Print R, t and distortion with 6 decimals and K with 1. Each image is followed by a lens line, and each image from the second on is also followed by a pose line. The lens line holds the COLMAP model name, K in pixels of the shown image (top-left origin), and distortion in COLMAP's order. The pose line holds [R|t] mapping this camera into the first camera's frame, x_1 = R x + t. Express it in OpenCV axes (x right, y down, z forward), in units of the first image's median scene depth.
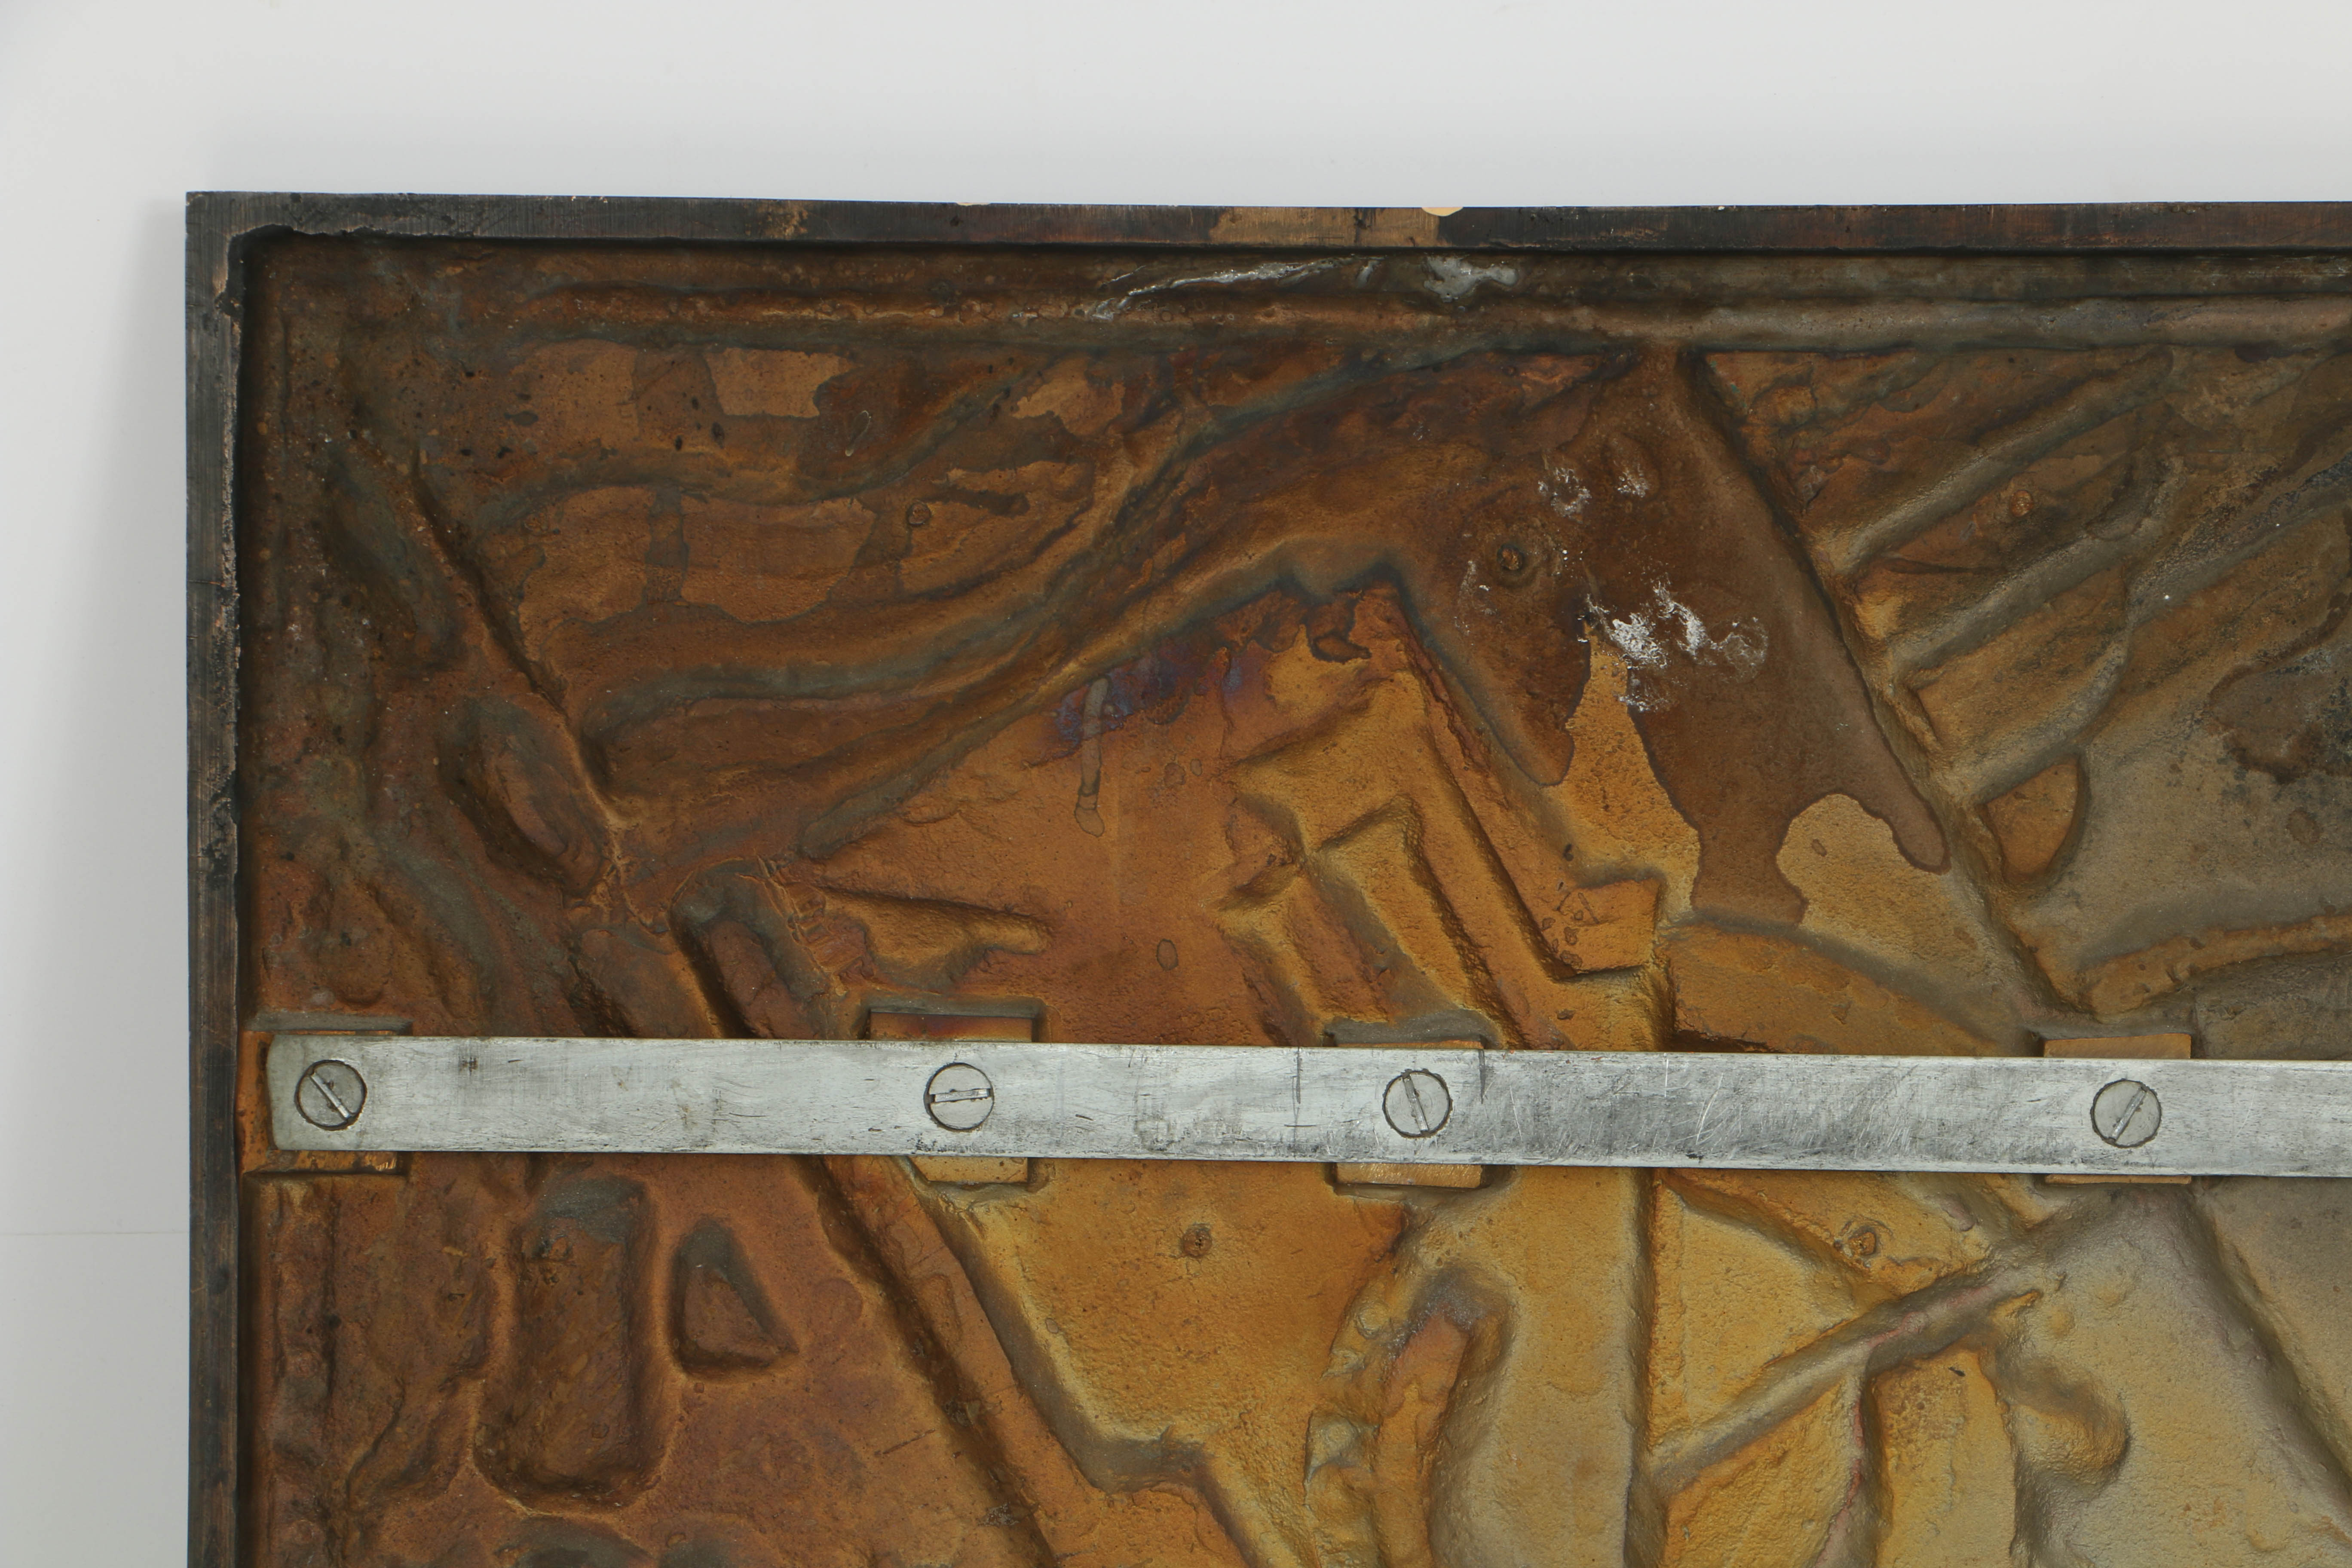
lens RADIAL K [[7516.1, 0, 1166.3], [0, 7516.1, 793.7], [0, 0, 1]] dist [0.548280, 0.000000]
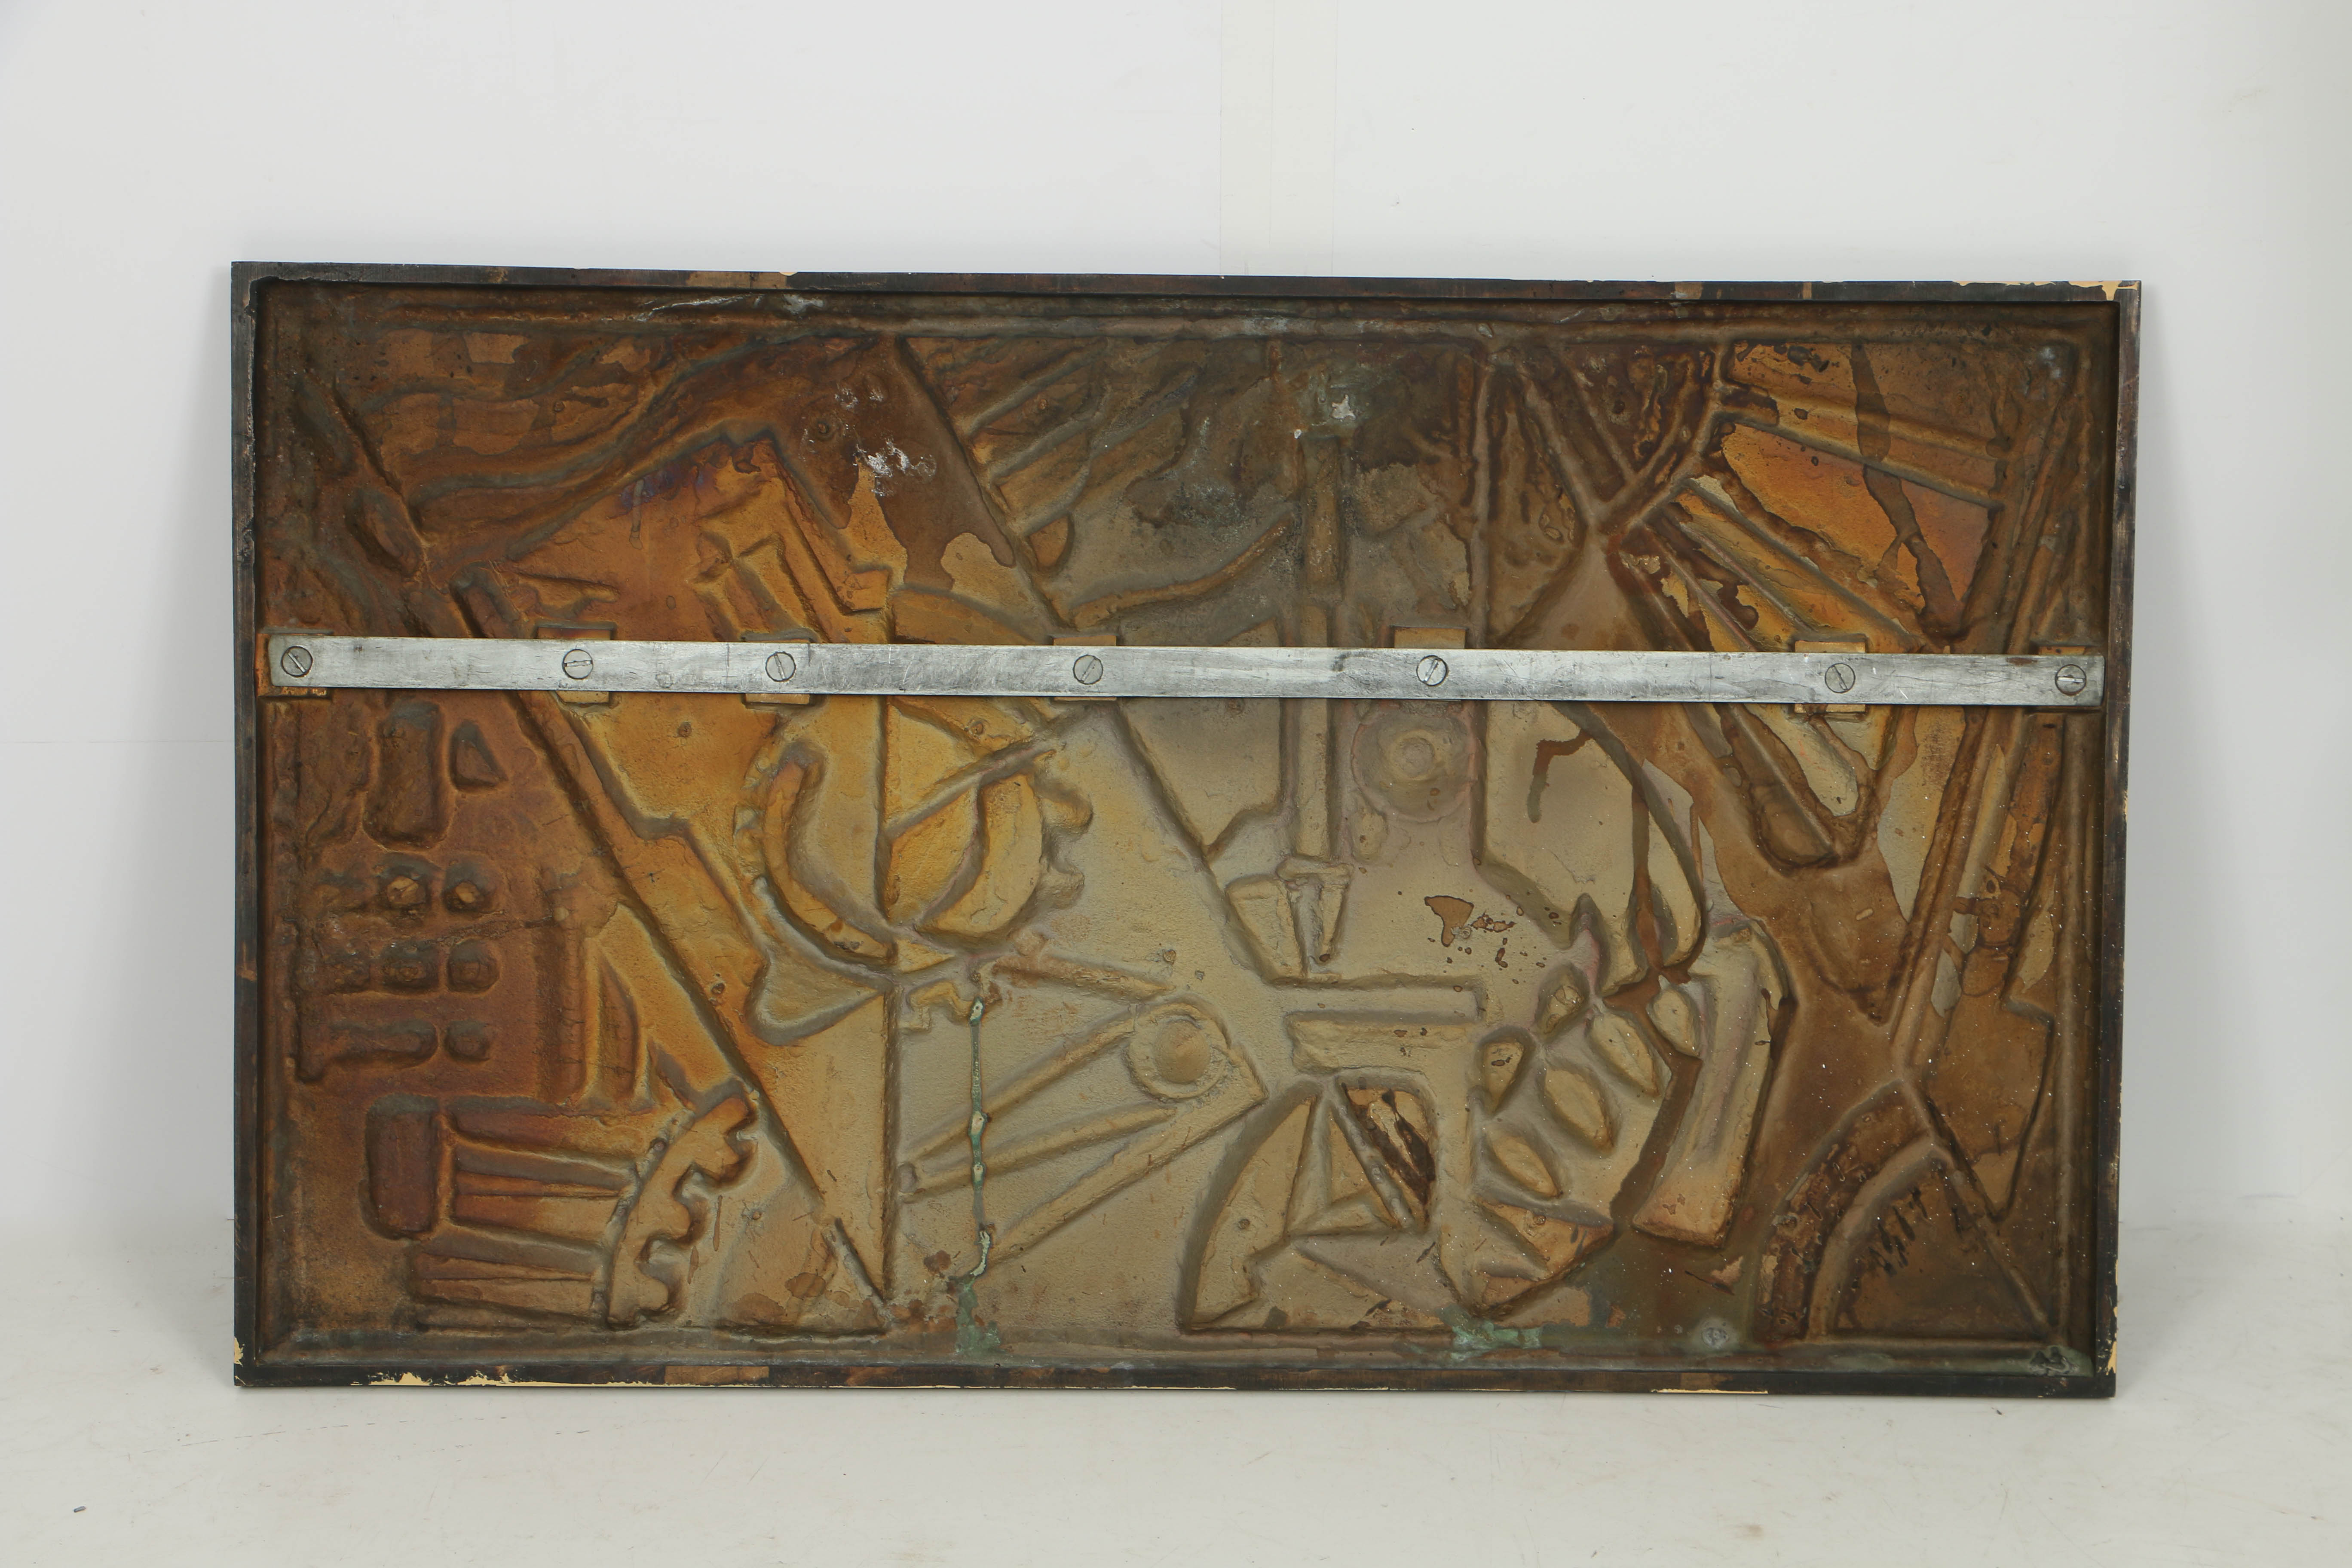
lens RADIAL K [[5039.4, 0, 1190.1], [0, 5039.4, 773.8], [0, 0, 1]] dist [0.247602, 0.000000]
pose [[0.998925, -0.000129, 0.046366, 0.085685], [0.000518, 0.999965, -0.008368, 0.085841], [-0.046363, 0.008383, 0.998889, -0.526445]]
